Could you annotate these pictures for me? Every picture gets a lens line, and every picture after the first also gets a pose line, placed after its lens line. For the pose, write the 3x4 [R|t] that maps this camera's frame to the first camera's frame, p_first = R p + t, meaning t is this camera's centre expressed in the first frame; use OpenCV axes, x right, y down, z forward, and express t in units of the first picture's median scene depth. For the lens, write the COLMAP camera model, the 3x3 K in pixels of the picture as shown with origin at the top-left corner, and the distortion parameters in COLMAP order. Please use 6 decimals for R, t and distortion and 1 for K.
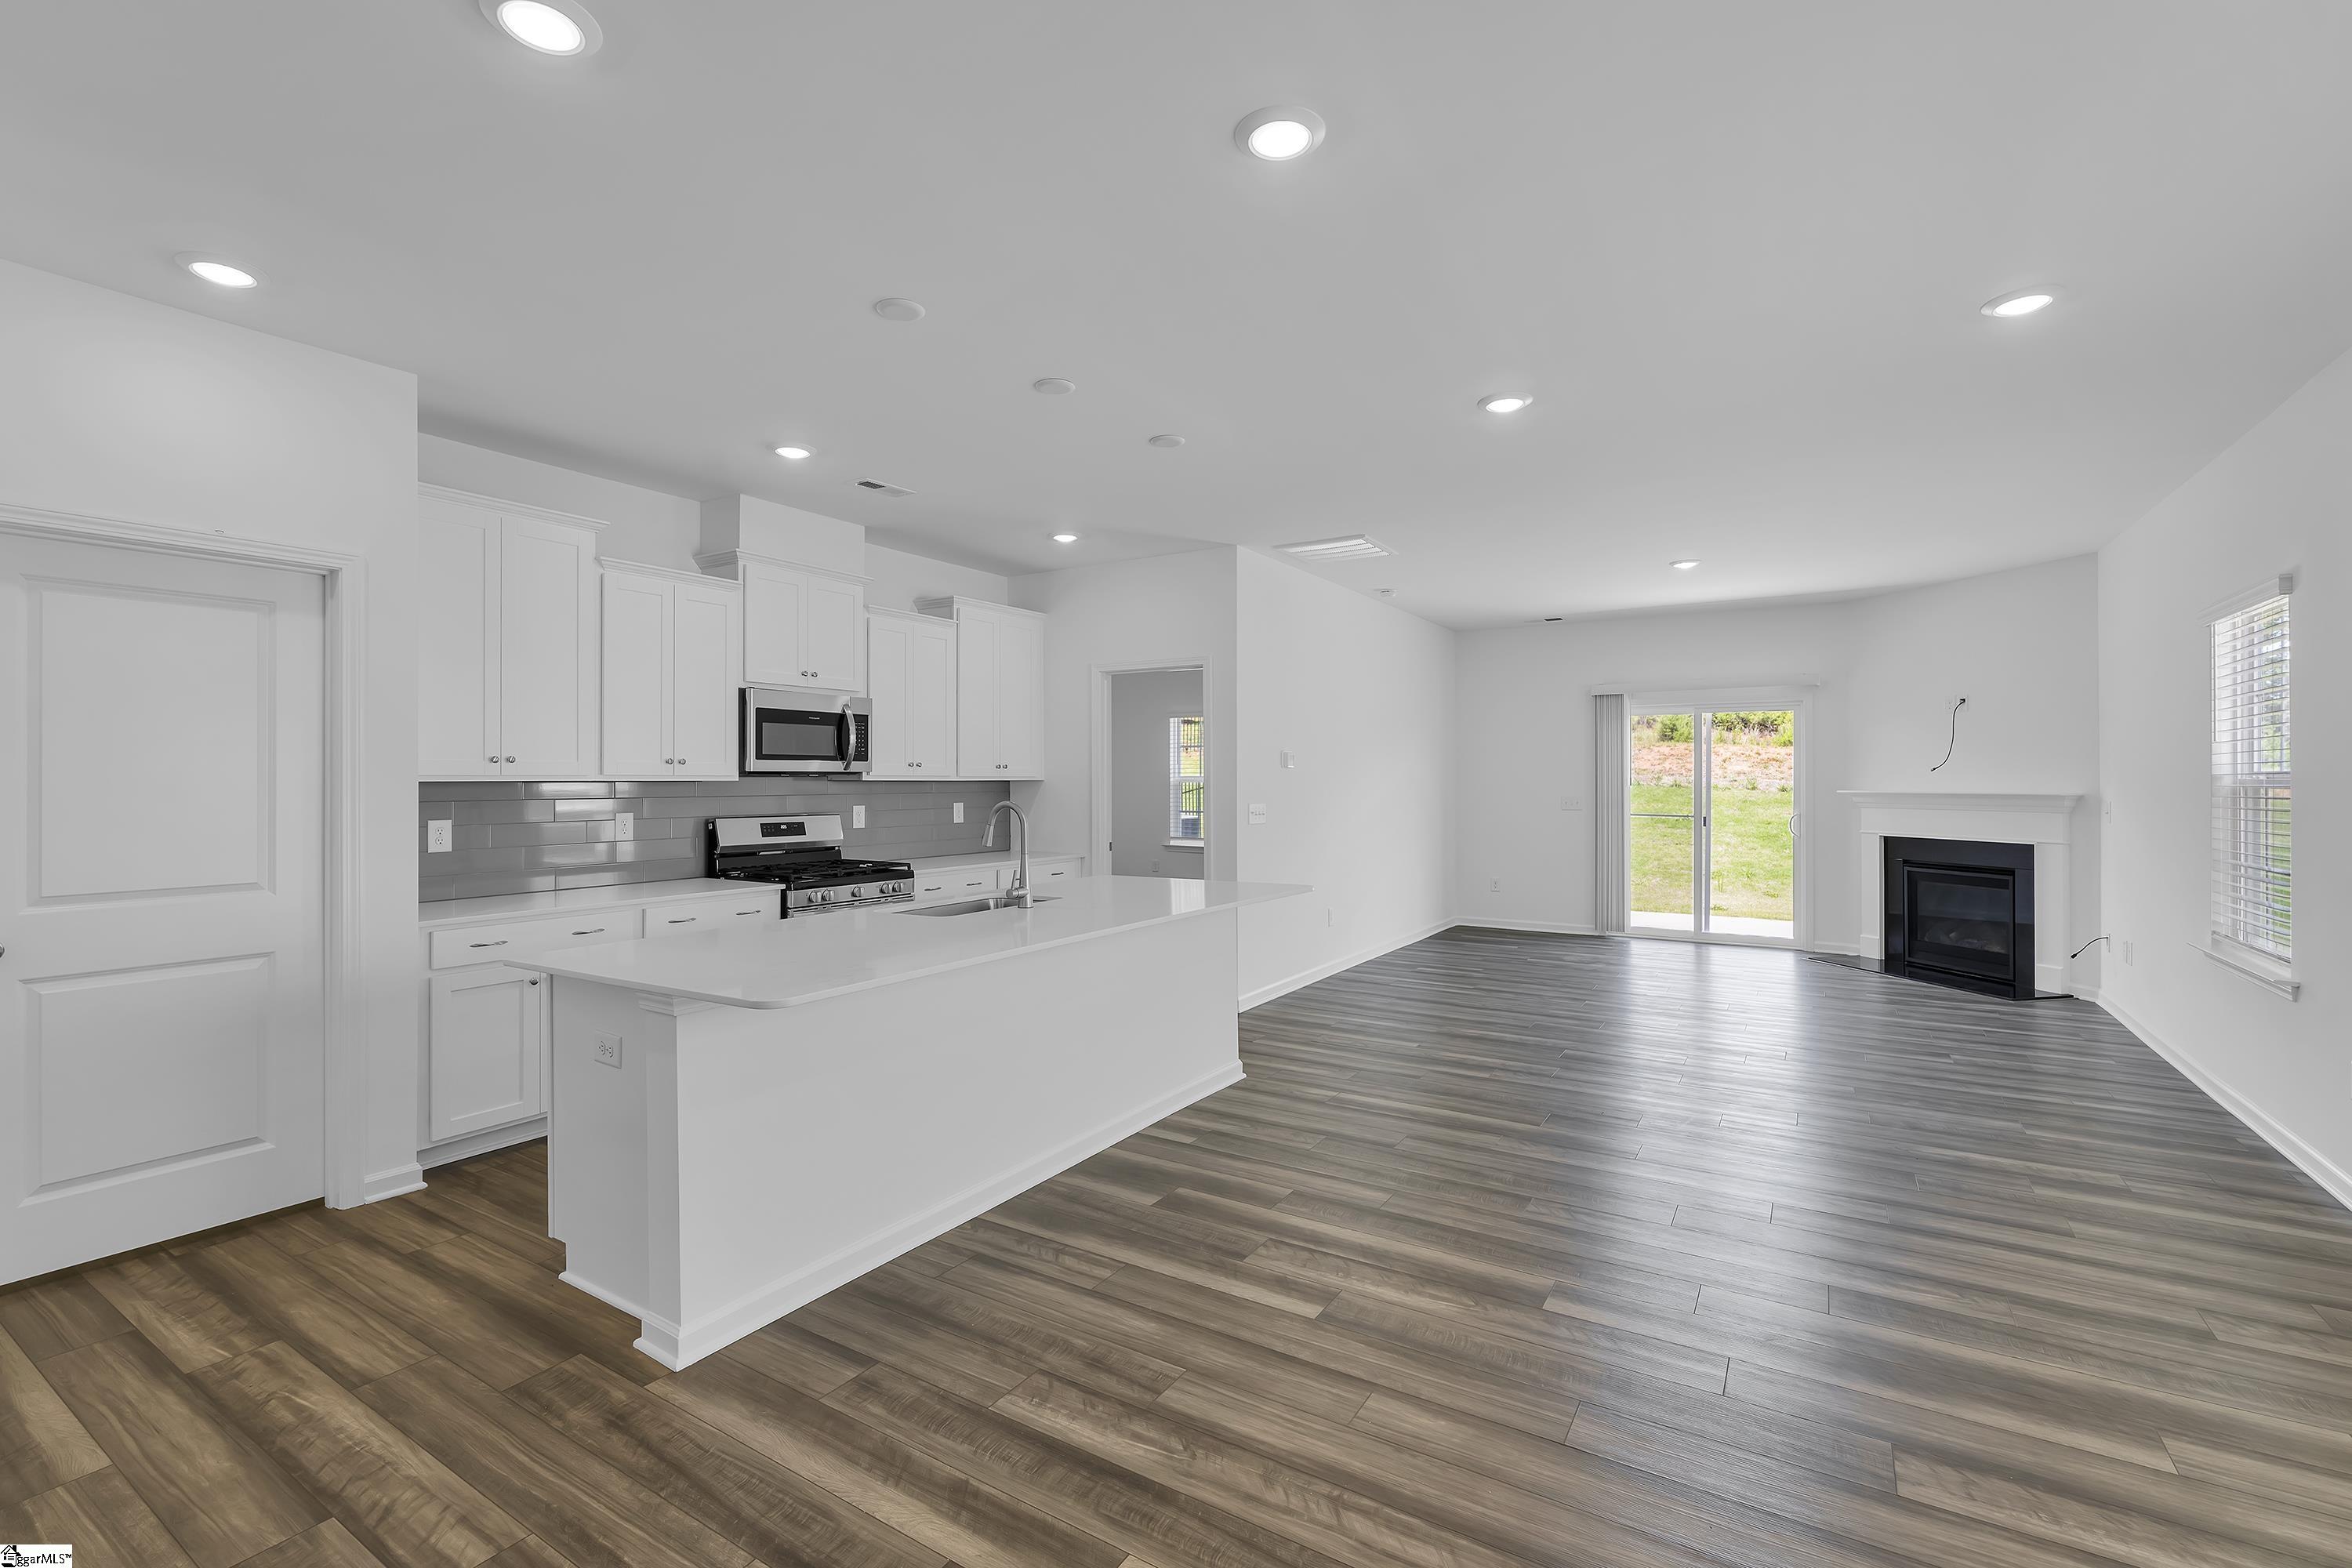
lens RADIAL K [[1037.0, 0, 1176.3], [0, 1037.0, 773.6], [0, 0, 1]] dist [0.000421, -0.000332]
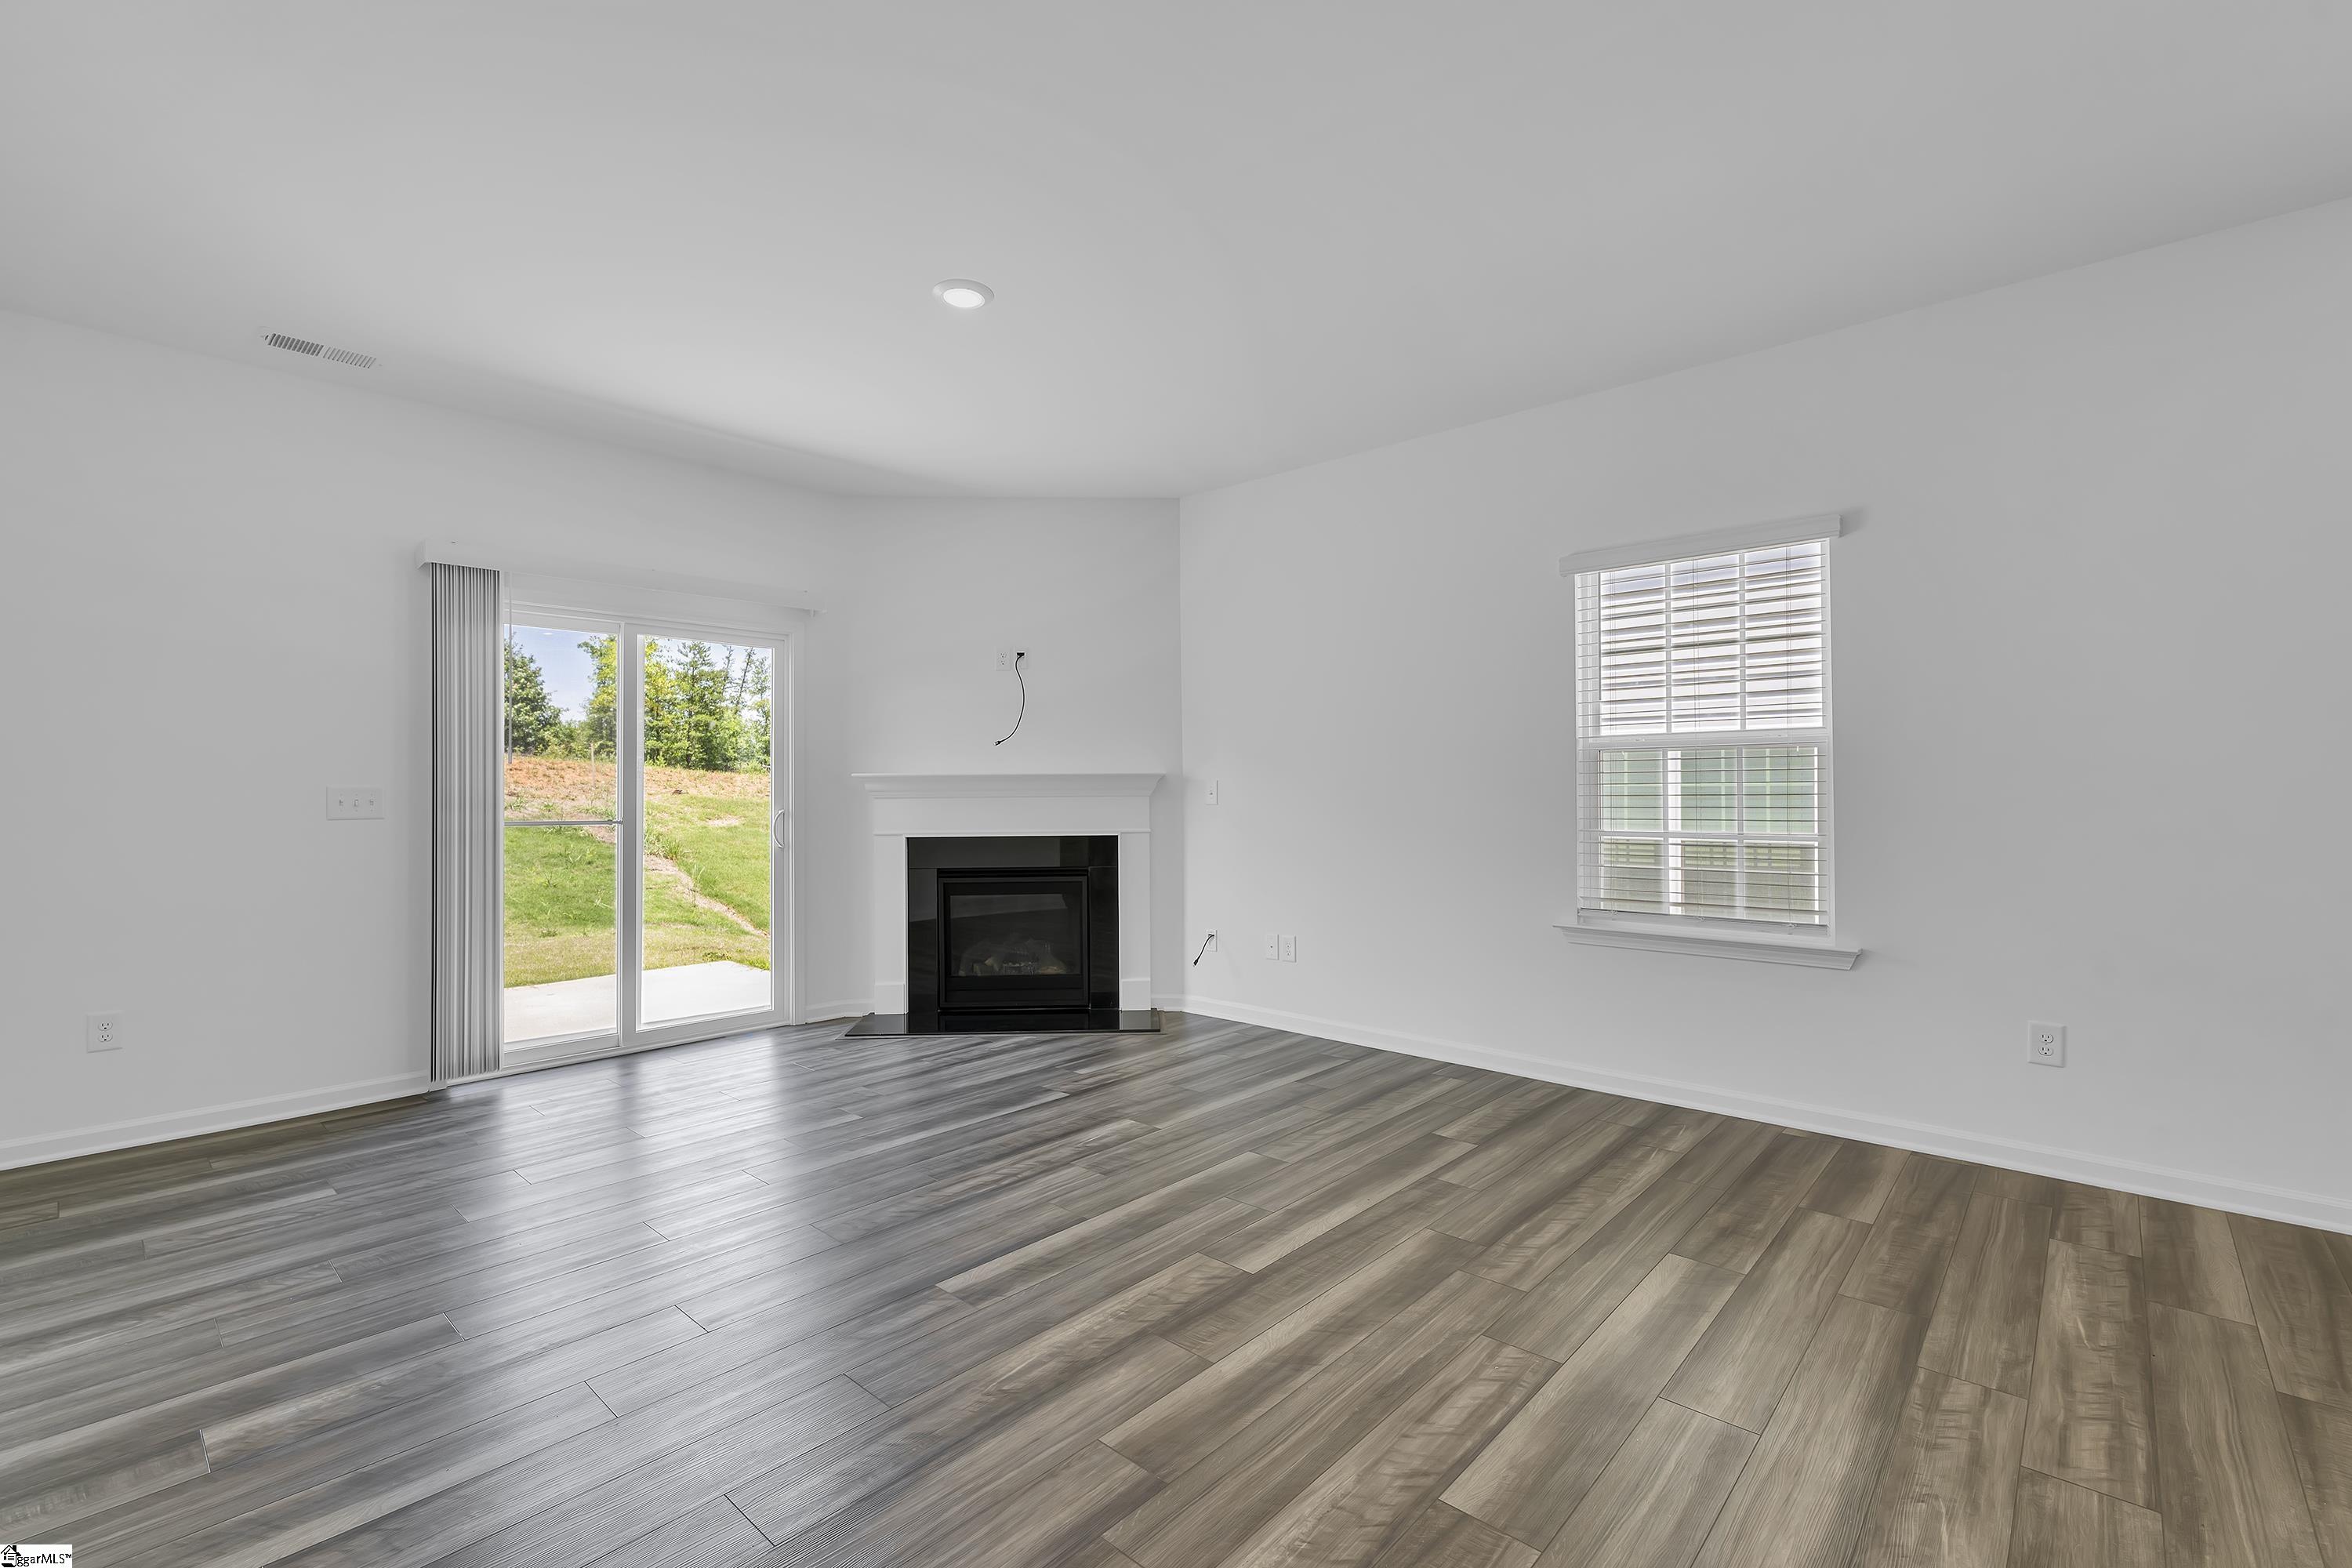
lens RADIAL K [[1037.0, 0, 1176.3], [0, 1037.0, 773.6], [0, 0, 1]] dist [0.000421, -0.000332]
pose [[0.167598, 0.004609, 0.985845, 0.018830], [0.001421, 0.999987, -0.004917, 0.021283], [-0.985854, 0.002225, 0.167589, 0.735066]]
